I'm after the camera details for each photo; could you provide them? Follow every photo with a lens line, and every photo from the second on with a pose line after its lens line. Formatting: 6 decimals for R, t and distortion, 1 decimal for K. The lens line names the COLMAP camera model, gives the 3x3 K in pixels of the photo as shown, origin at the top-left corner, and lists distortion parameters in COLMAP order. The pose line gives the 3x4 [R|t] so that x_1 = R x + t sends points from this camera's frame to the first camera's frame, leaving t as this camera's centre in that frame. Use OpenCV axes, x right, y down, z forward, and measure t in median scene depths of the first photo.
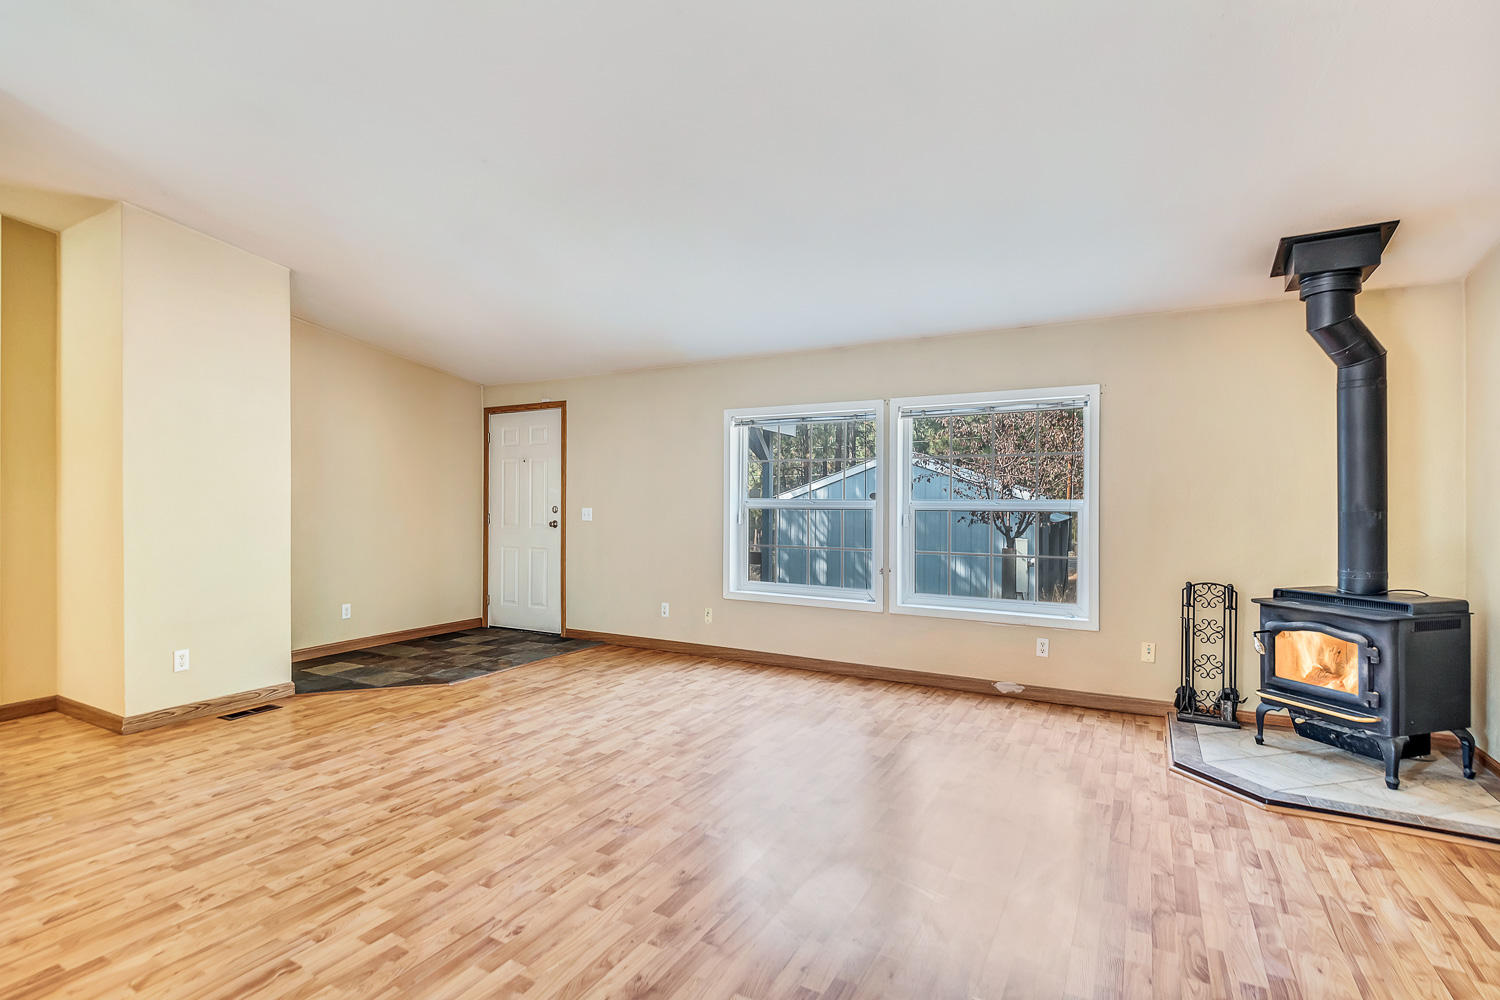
lens RADIAL K [[710.4, 0, 762.8], [0, 710.4, 494.7], [0, 0, 1]] dist [0.010381, -0.005627]
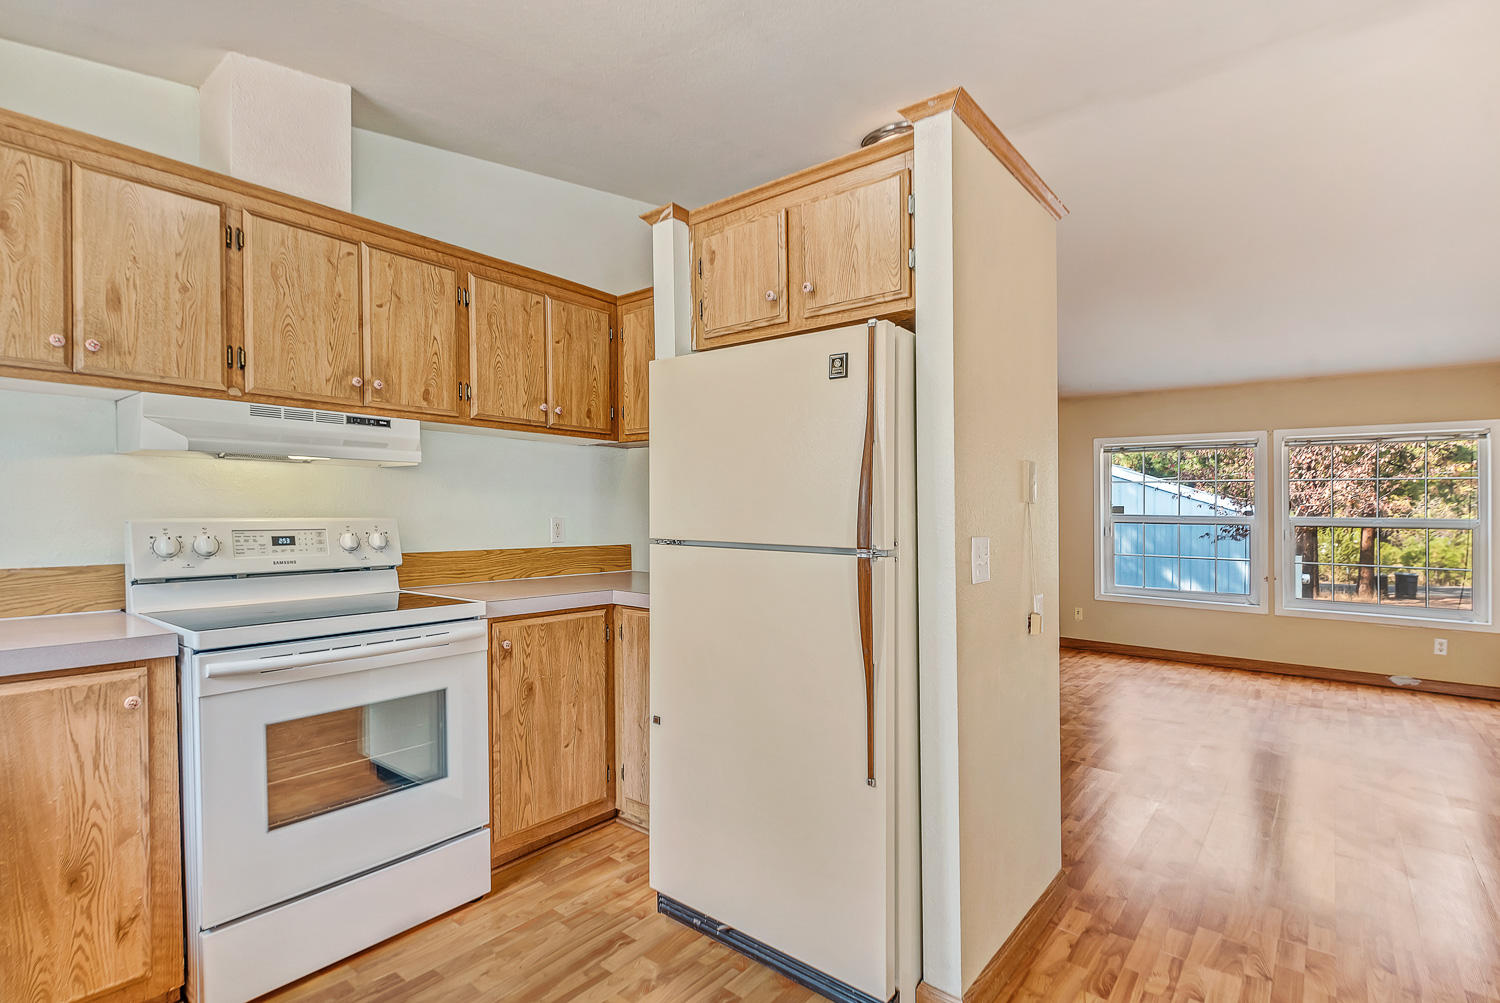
lens RADIAL K [[710.4, 0, 741.3], [0, 710.4, 513.2], [0, 0, 1]] dist [0.010381, -0.005627]
pose [[0.984405, 0.009424, -0.175662, -0.557569], [-0.009452, 0.999955, 0.000677, 0.009384], [0.175661, 0.000994, 0.984450, -0.356552]]
